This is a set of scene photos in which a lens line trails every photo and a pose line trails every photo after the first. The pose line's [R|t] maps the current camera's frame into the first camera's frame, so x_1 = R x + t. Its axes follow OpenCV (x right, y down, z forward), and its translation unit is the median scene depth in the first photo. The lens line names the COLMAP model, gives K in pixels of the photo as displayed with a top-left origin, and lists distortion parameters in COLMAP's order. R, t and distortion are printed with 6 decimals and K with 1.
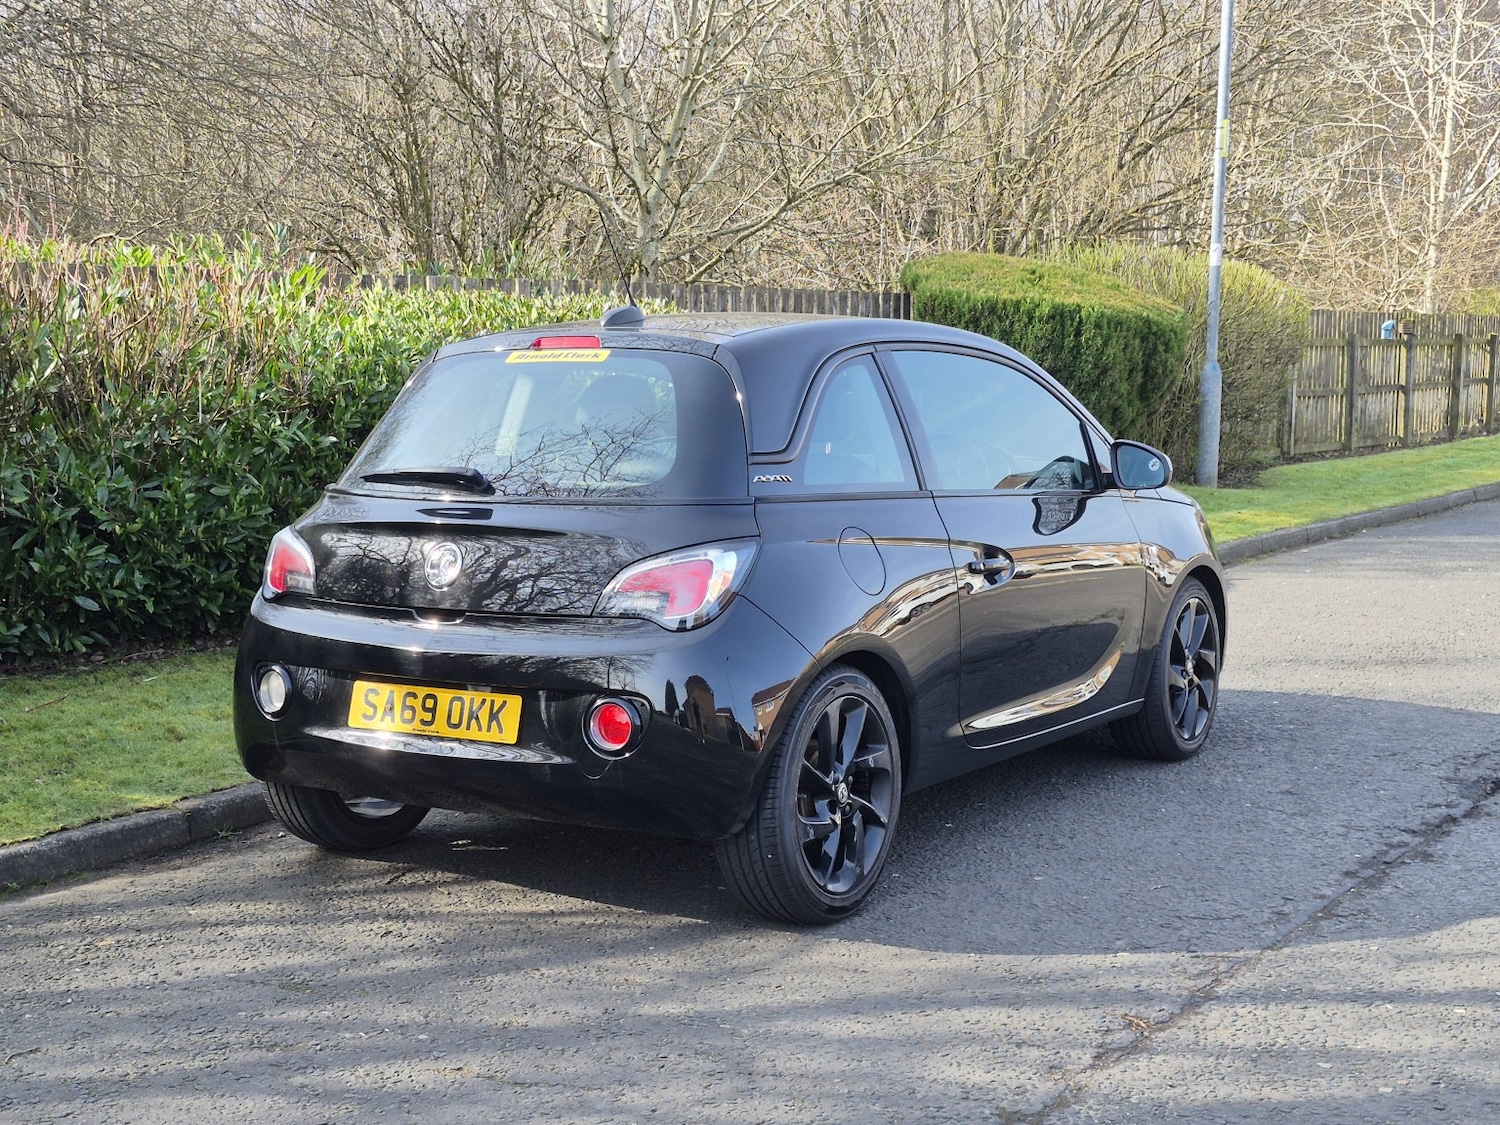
lens RADIAL K [[2037.5, 0, 734.2], [0, 2037.5, 595.3], [0, 0, 1]] dist [0.186044, -0.425179]
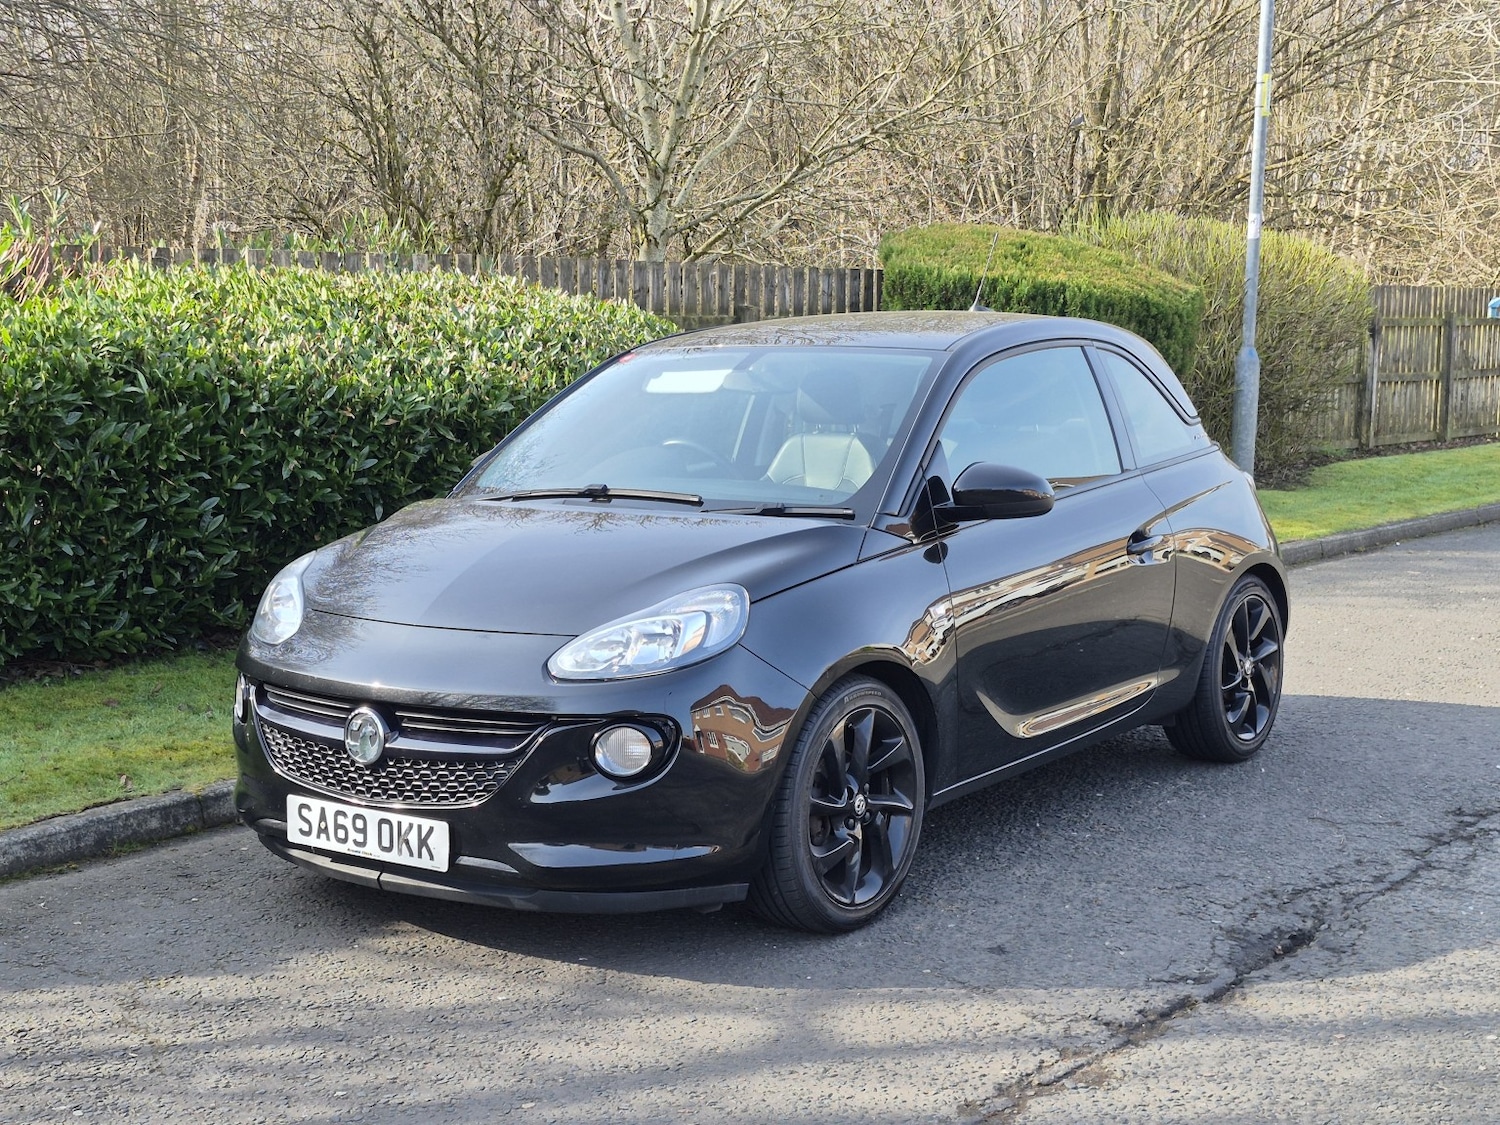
lens RADIAL K [[2037.5, 0, 734.2], [0, 2037.5, 595.3], [0, 0, 1]] dist [0.186044, -0.425179]
pose [[0.996390, 0.018316, -0.082893, 0.102702], [-0.016976, 0.999714, 0.016842, -0.020191], [0.083178, -0.015374, 0.996416, 0.106777]]
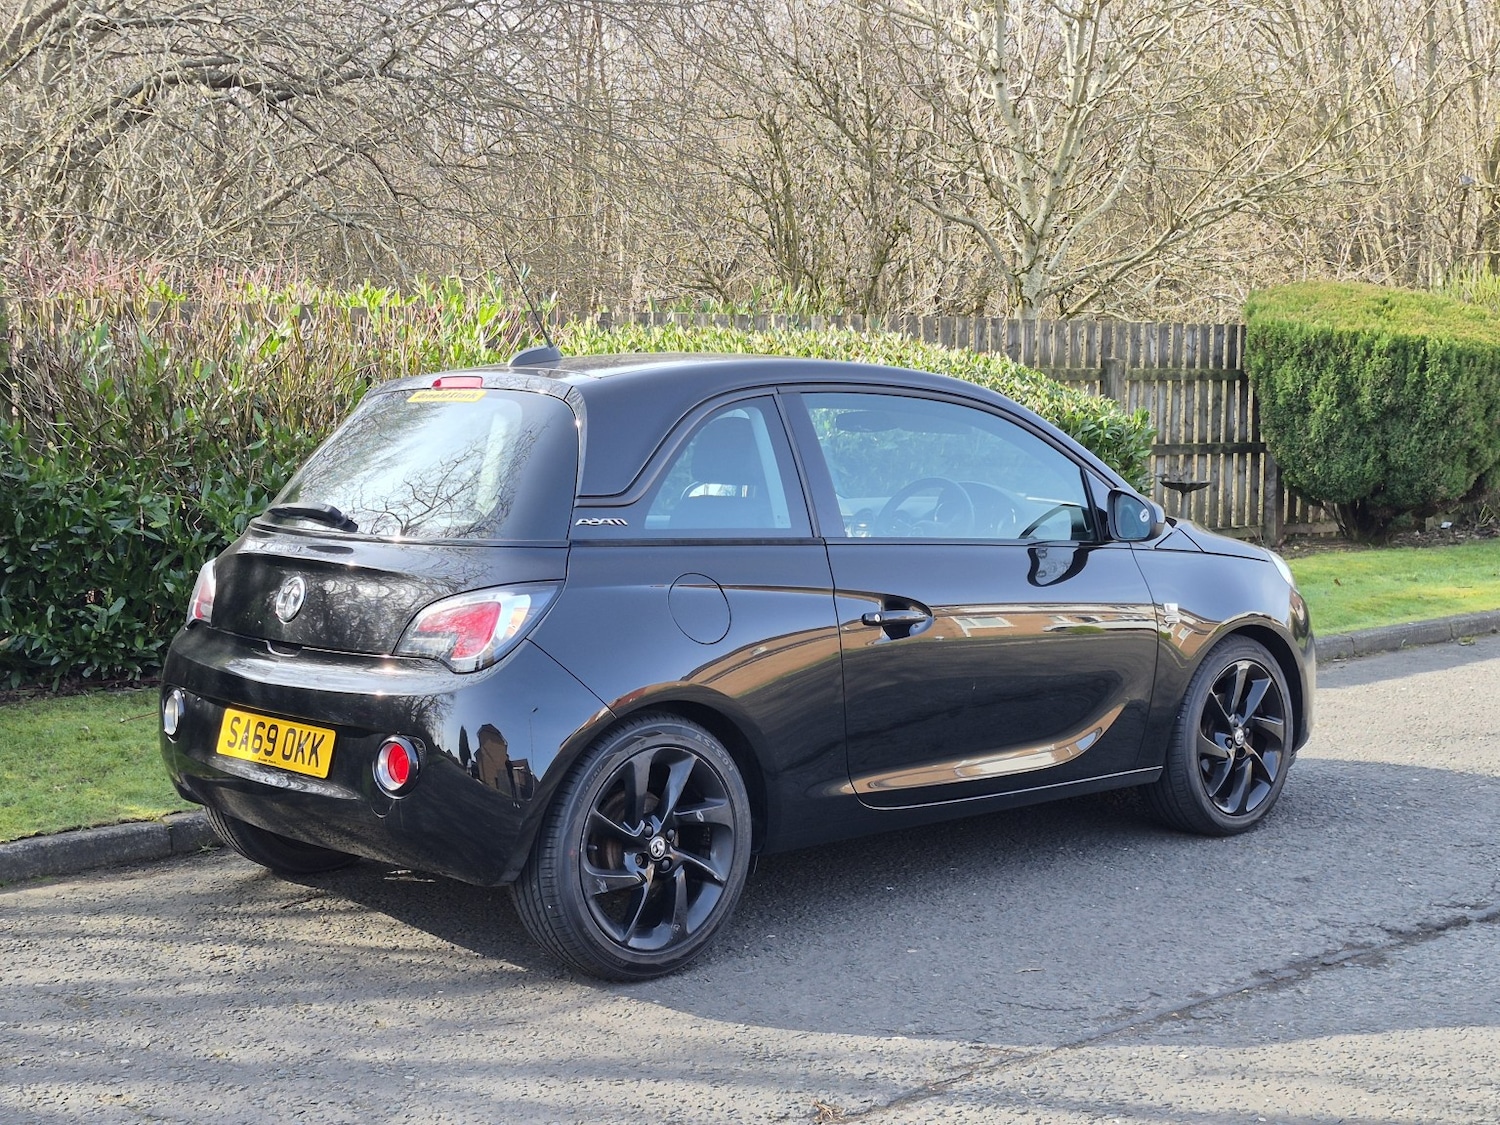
lens RADIAL K [[2048.7, 0, 734.8], [0, 2048.7, 560.8], [0, 0, 1]] dist [0.152206, -0.252790]
pose [[0.964889, 0.028082, -0.261153, 0.115876], [-0.036220, 0.998995, -0.026402, -0.004977], [0.260149, 0.034934, 0.964936, 0.021156]]
